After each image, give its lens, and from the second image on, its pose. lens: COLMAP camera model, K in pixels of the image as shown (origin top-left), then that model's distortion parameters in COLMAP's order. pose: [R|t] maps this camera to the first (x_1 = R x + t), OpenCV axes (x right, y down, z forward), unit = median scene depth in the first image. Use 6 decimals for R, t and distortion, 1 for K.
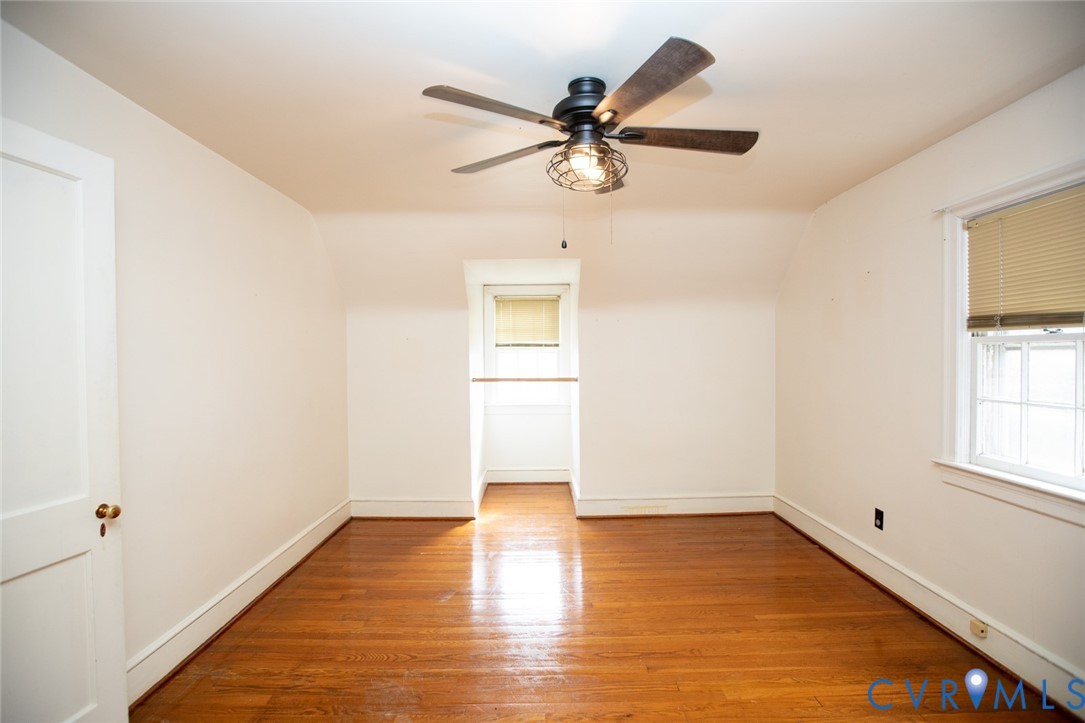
lens RADIAL K [[498.3, 0, 542.5], [0, 498.3, 361.5], [0, 0, 1]] dist [-0.055600, 0.020983]
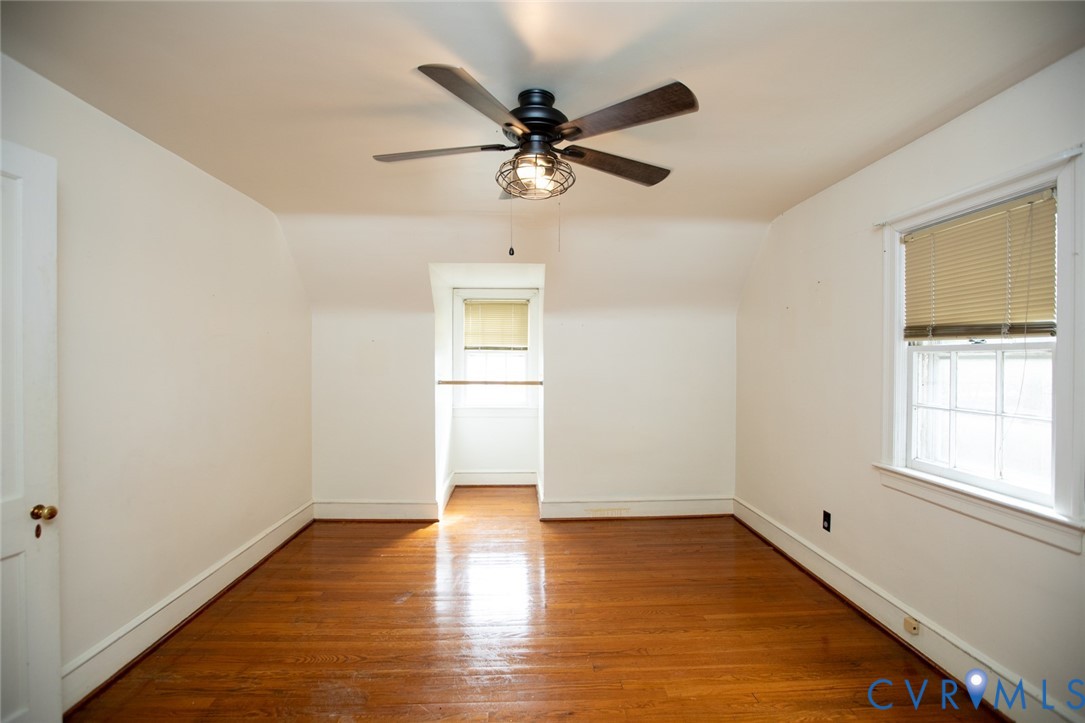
lens RADIAL K [[498.3, 0, 542.5], [0, 498.3, 361.5], [0, 0, 1]] dist [-0.055600, 0.020983]
pose [[0.999230, 0.010441, 0.037824, 0.048956], [-0.010223, 0.999930, -0.005948, -0.002597], [-0.037883, 0.005556, 0.999267, -0.015609]]
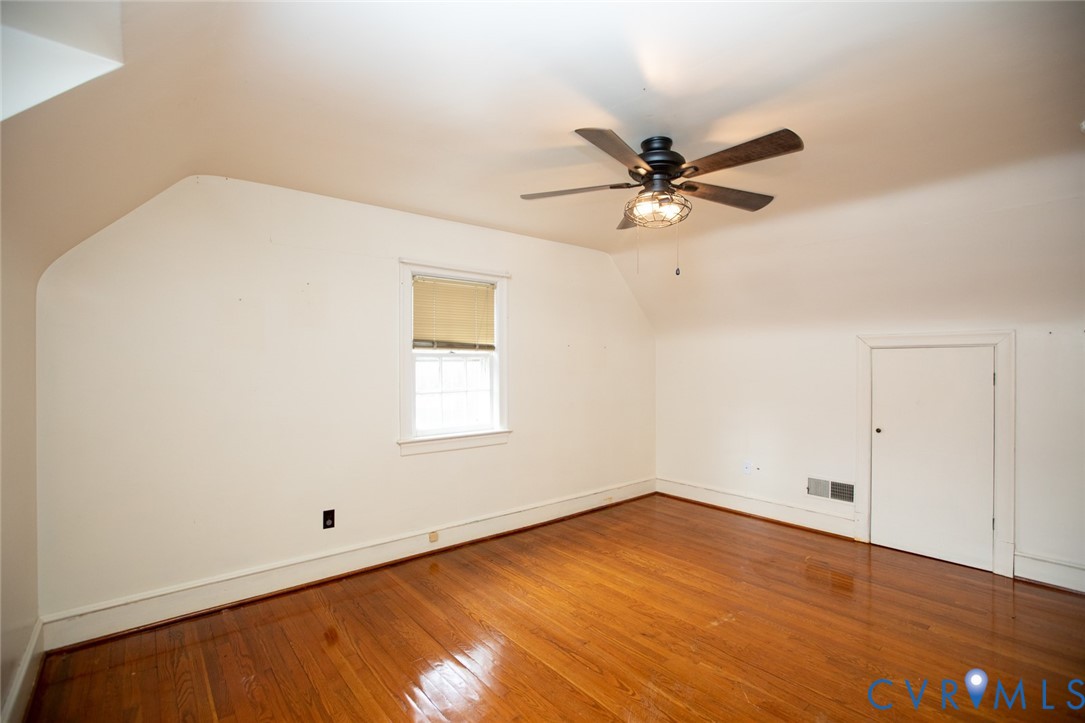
lens RADIAL K [[498.3, 0, 542.5], [0, 498.3, 361.5], [0, 0, 1]] dist [-0.055600, 0.020983]
pose [[-0.635667, 0.008528, 0.771916, -0.460514], [0.017372, 0.999844, 0.003259, -0.017874], [-0.771768, 0.015481, -0.635716, 1.376834]]
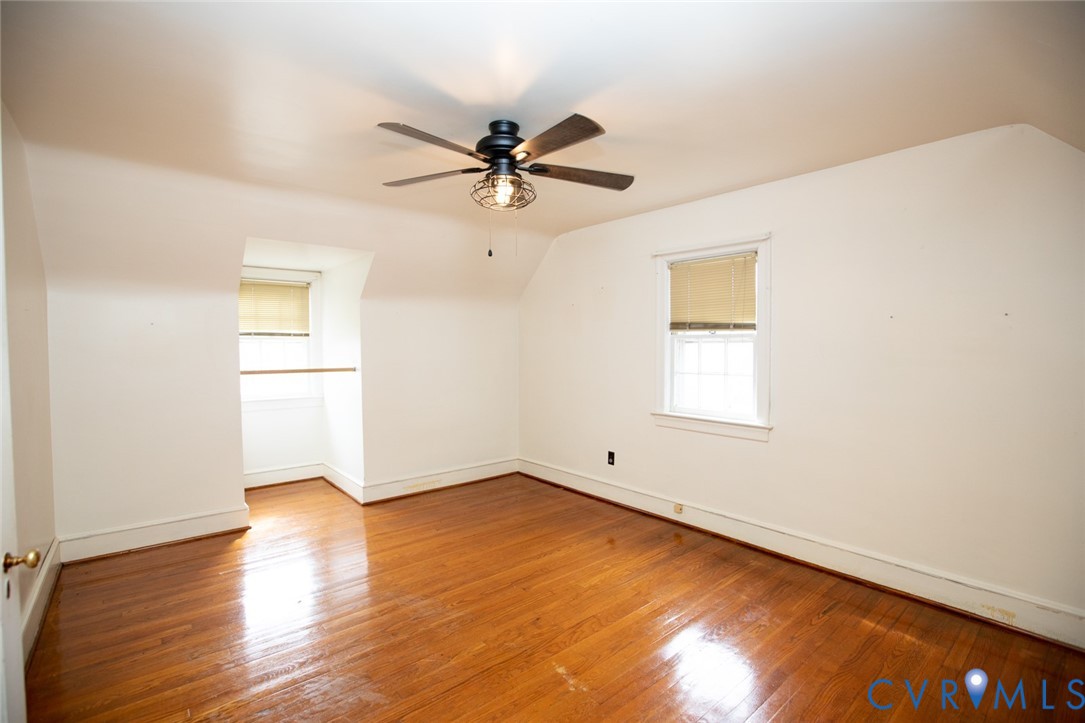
lens RADIAL K [[498.3, 0, 542.5], [0, 498.3, 361.5], [0, 0, 1]] dist [-0.055600, 0.020983]
pose [[0.768439, -0.015754, 0.639730, -0.438196], [0.004796, 0.999811, 0.018860, 0.004535], [-0.639906, -0.011425, 0.768369, -0.015462]]
